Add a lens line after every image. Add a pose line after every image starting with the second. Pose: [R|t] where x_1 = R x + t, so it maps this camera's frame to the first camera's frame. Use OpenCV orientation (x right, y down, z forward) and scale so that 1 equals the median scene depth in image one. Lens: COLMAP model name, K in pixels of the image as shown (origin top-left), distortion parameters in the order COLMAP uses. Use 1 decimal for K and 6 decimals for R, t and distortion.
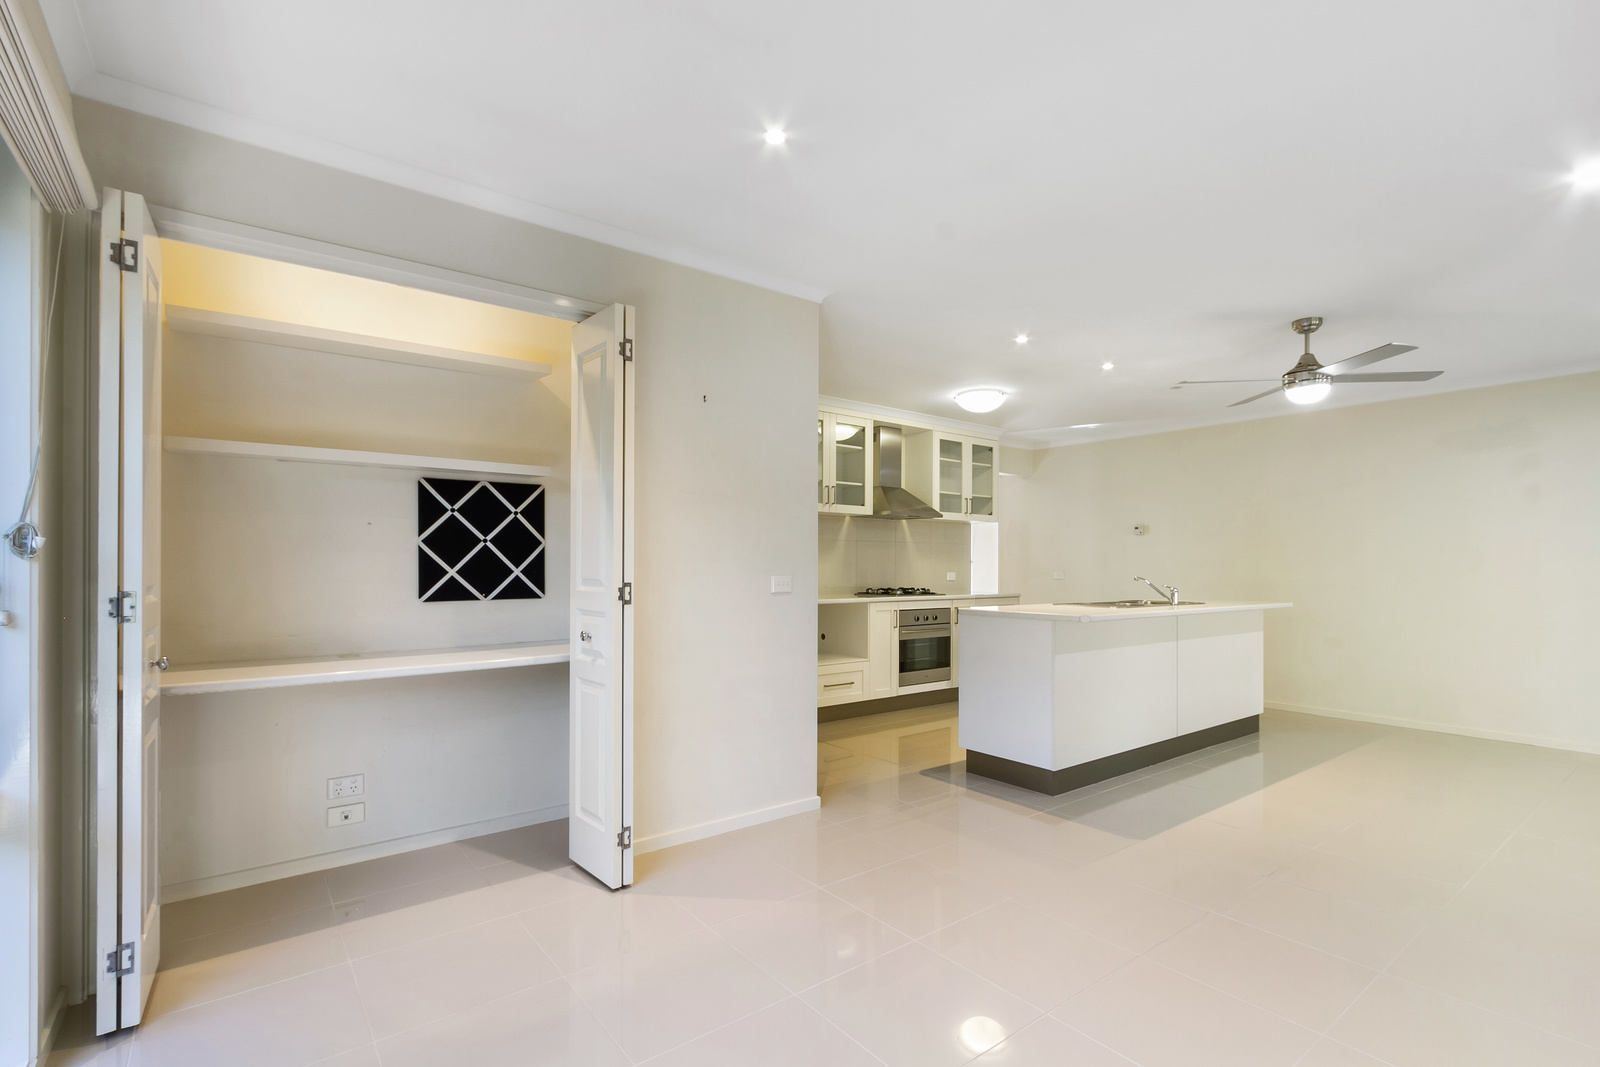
lens RADIAL K [[736.7, 0, 816.4], [0, 736.7, 535.4], [0, 0, 1]] dist [0.003463, -0.001871]
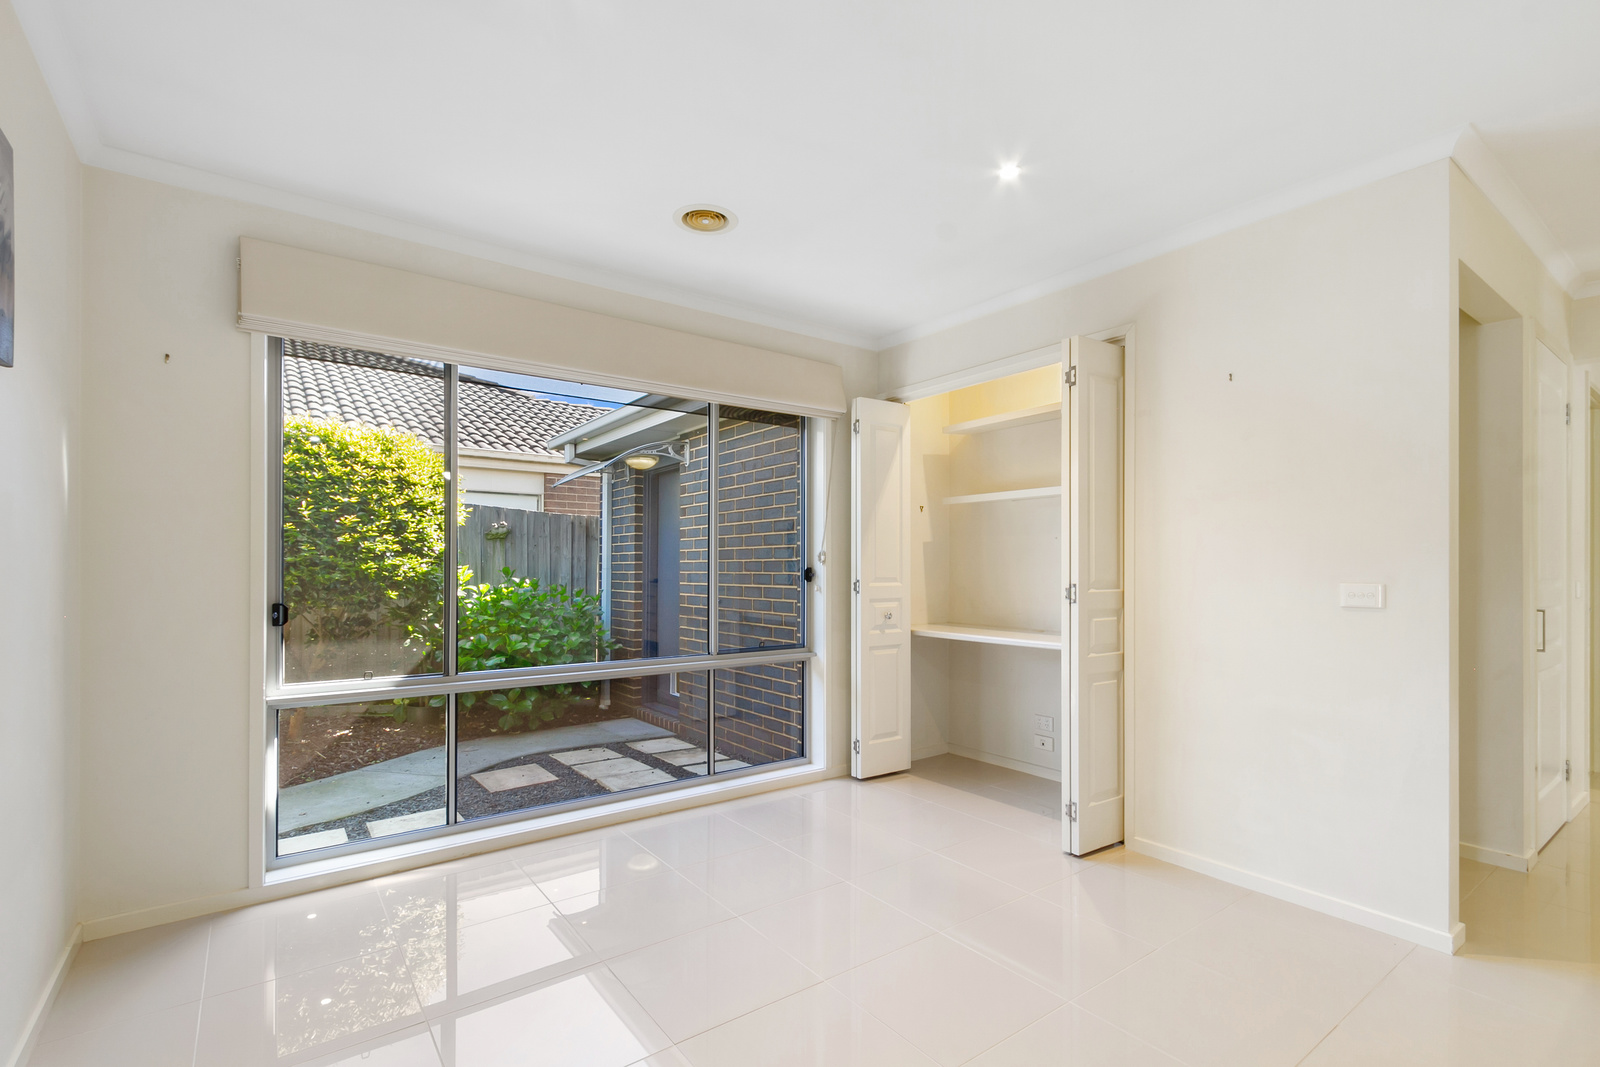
lens RADIAL K [[736.7, 0, 800.9], [0, 736.7, 563.1], [0, 0, 1]] dist [0.003463, -0.001871]
pose [[-0.022711, -0.005155, -0.999729, 0.346322], [0.038296, 0.999248, -0.006022, 0.009711], [0.999008, -0.038423, -0.022496, 0.247368]]
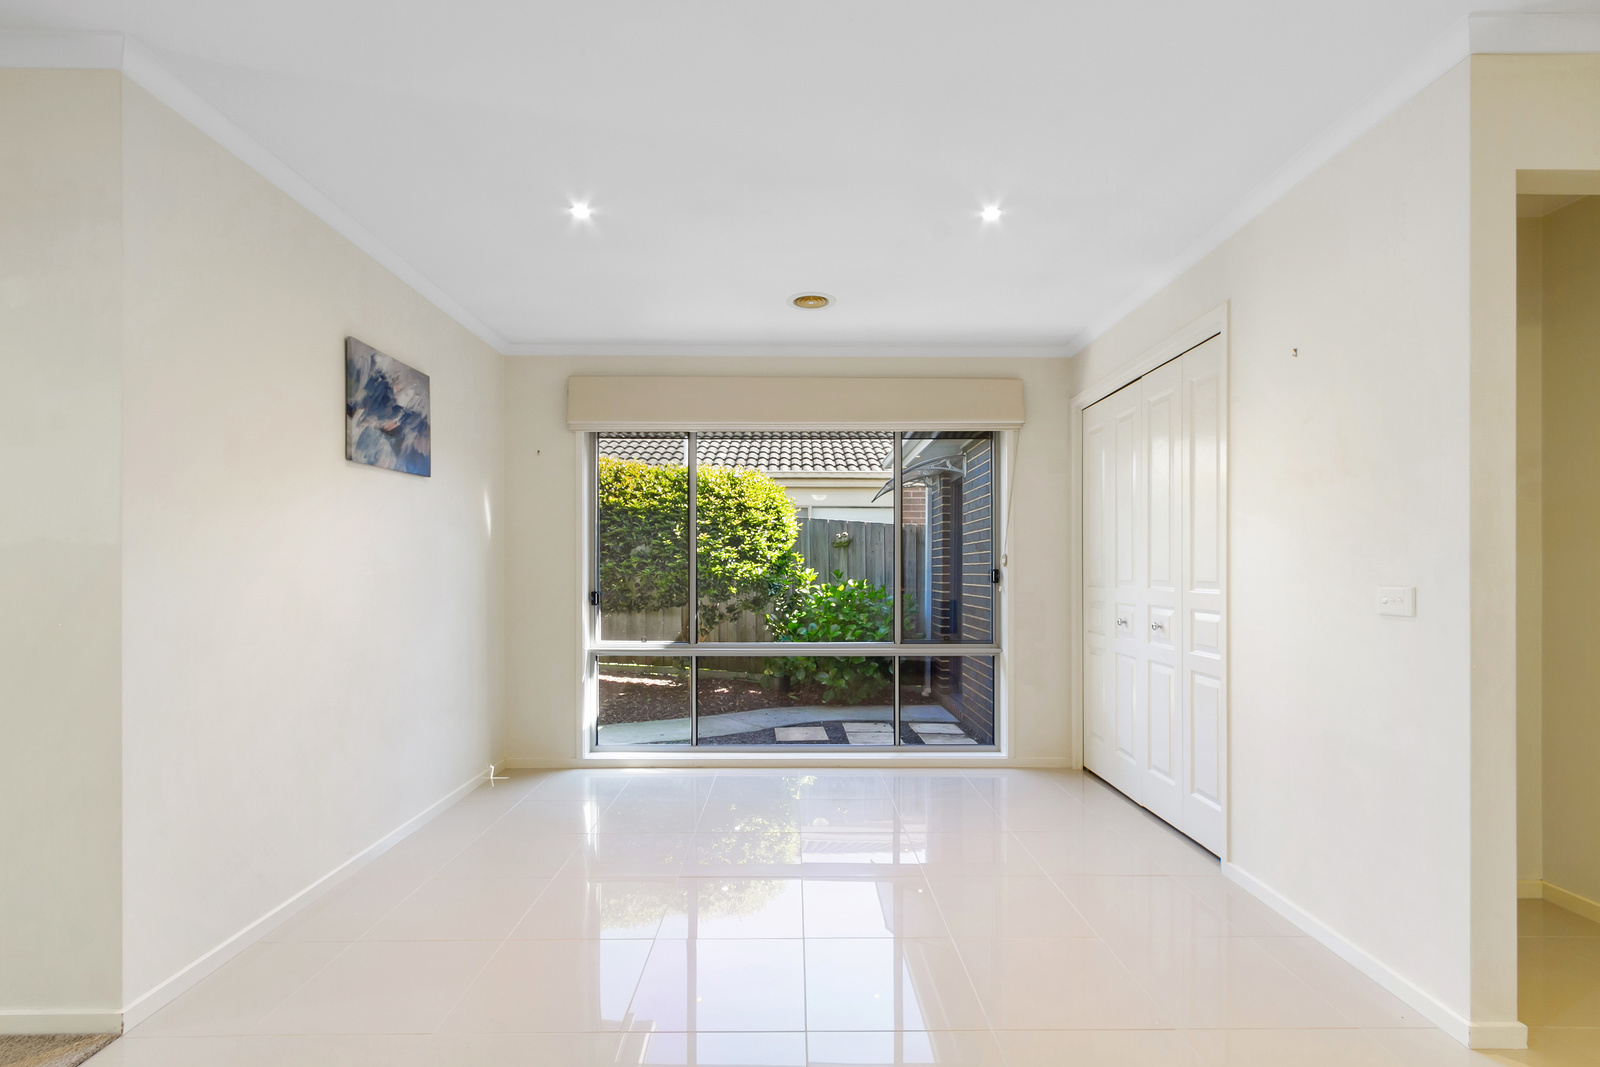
lens RADIAL K [[736.7, 0, 796.6], [0, 736.7, 571.8], [0, 0, 1]] dist [0.003463, -0.001871]
pose [[-0.608772, 0.001994, -0.793343, 0.367506], [0.031538, 0.999267, -0.021689, 0.020961], [0.792718, -0.038224, -0.608389, 0.505345]]
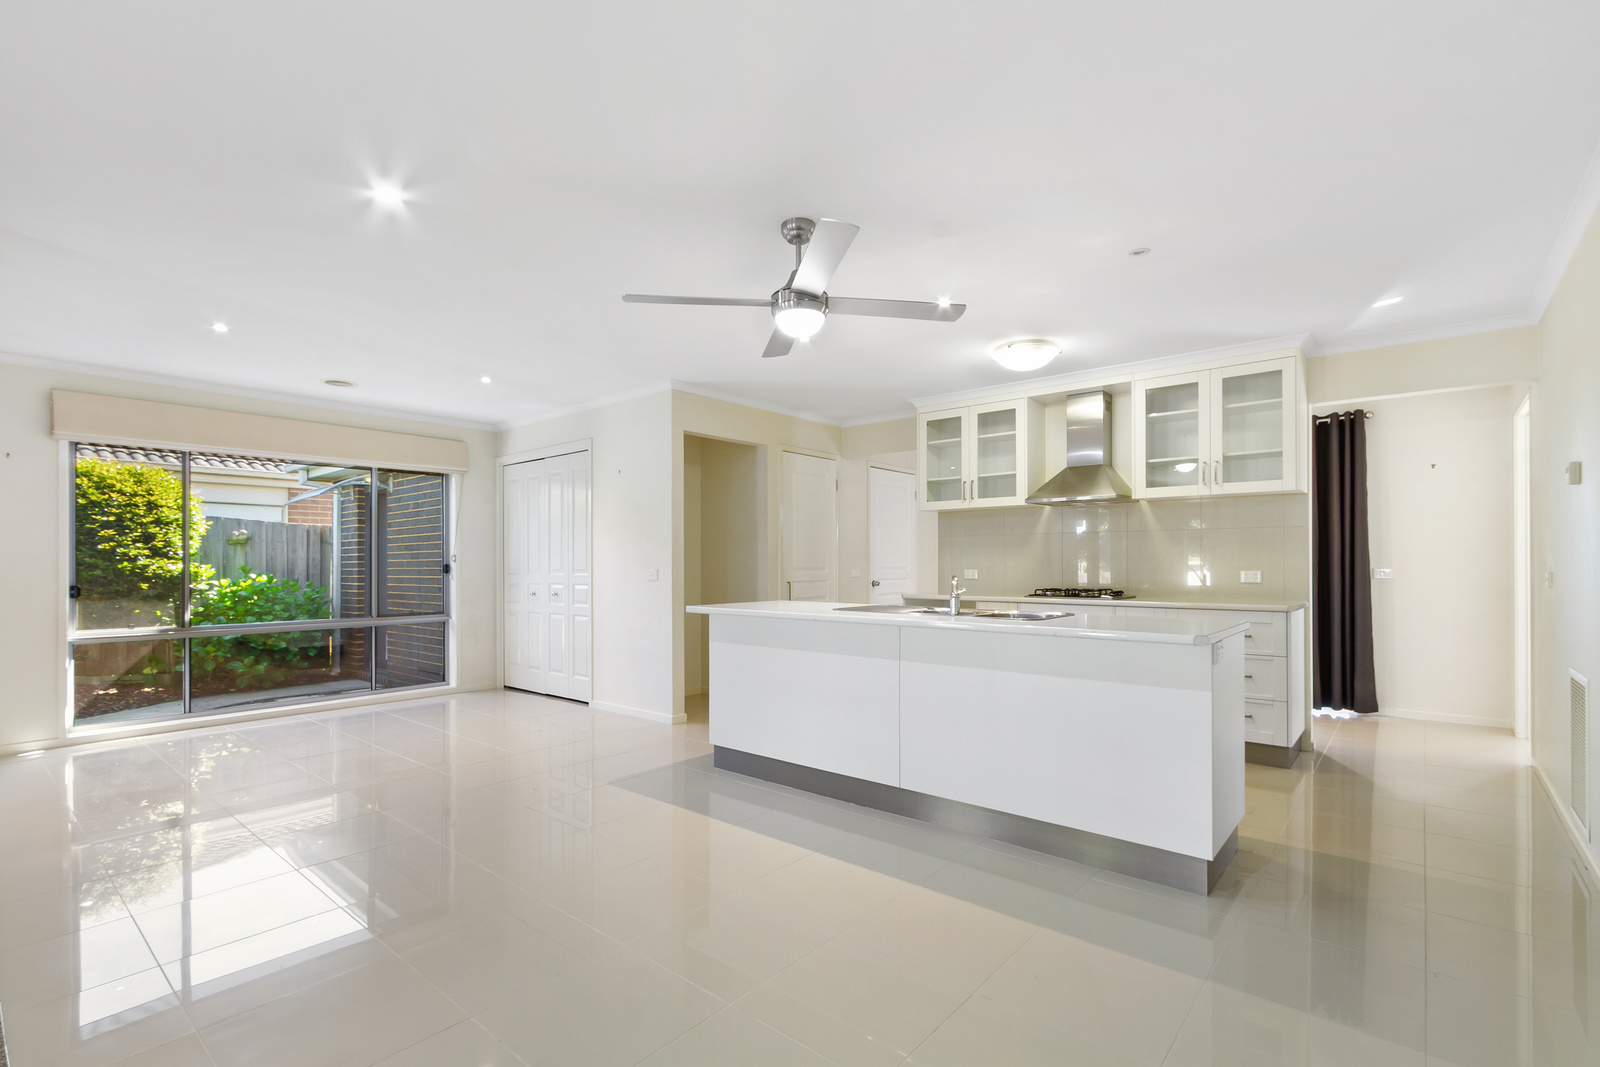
lens RADIAL K [[736.7, 0, 801.1], [0, 736.7, 557.5], [0, 0, 1]] dist [0.003463, -0.001871]
pose [[0.207455, -0.009126, -0.978202, 0.818145], [0.044155, 0.999025, 0.000044, 0.022032], [0.977248, -0.043202, 0.207655, 0.507427]]
